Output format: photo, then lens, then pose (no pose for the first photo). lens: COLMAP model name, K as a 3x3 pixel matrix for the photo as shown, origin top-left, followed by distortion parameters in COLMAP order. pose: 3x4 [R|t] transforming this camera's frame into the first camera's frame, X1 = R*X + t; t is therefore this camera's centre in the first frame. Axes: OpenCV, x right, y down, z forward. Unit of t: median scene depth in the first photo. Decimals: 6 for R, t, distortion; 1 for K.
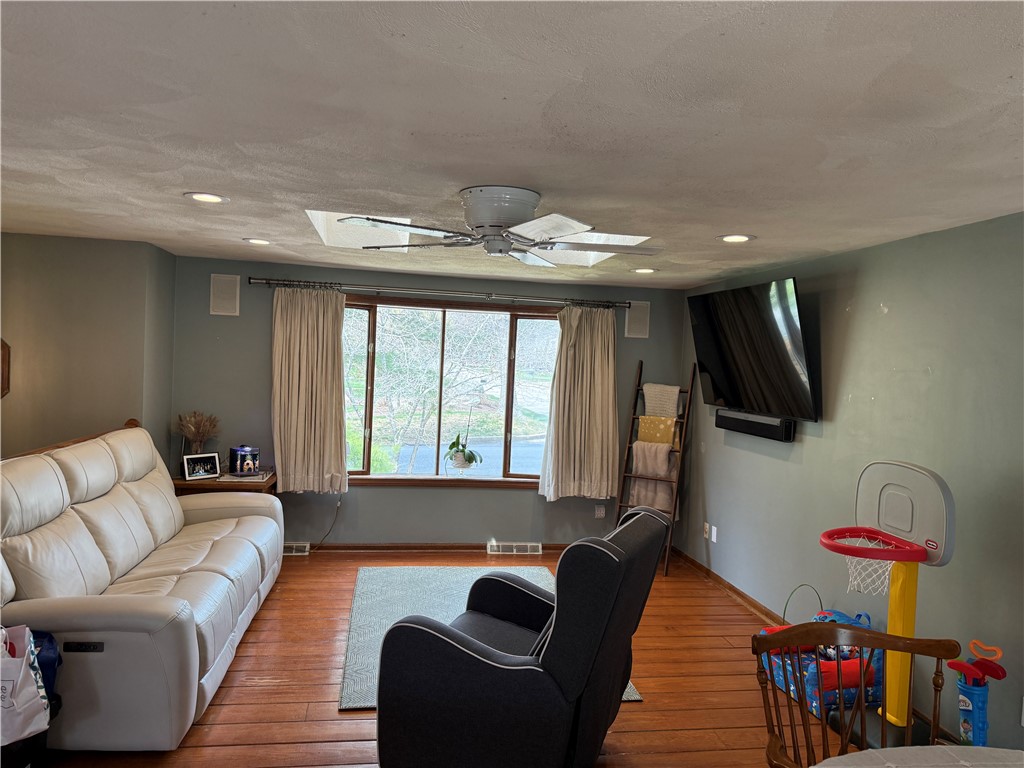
lens RADIAL K [[716.4, 0, 515.2], [0, 716.4, 384.4], [0, 0, 1]] dist [0.161022, -0.302514]
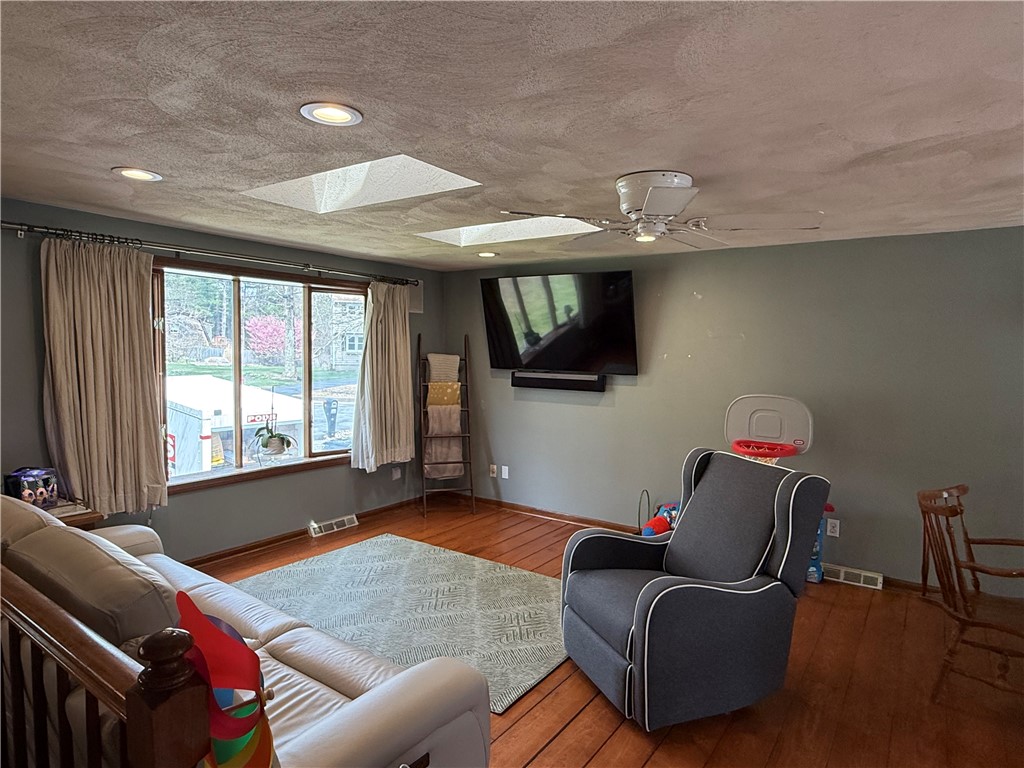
lens RADIAL K [[604.0, 0, 513.4], [0, 604.0, 394.3], [0, 0, 1]] dist [-0.000449, -0.002528]
pose [[0.698893, -0.090078, 0.709532, -0.409654], [0.038785, 0.995351, 0.088161, -0.016696], [-0.714174, -0.034096, 0.699137, 0.252985]]
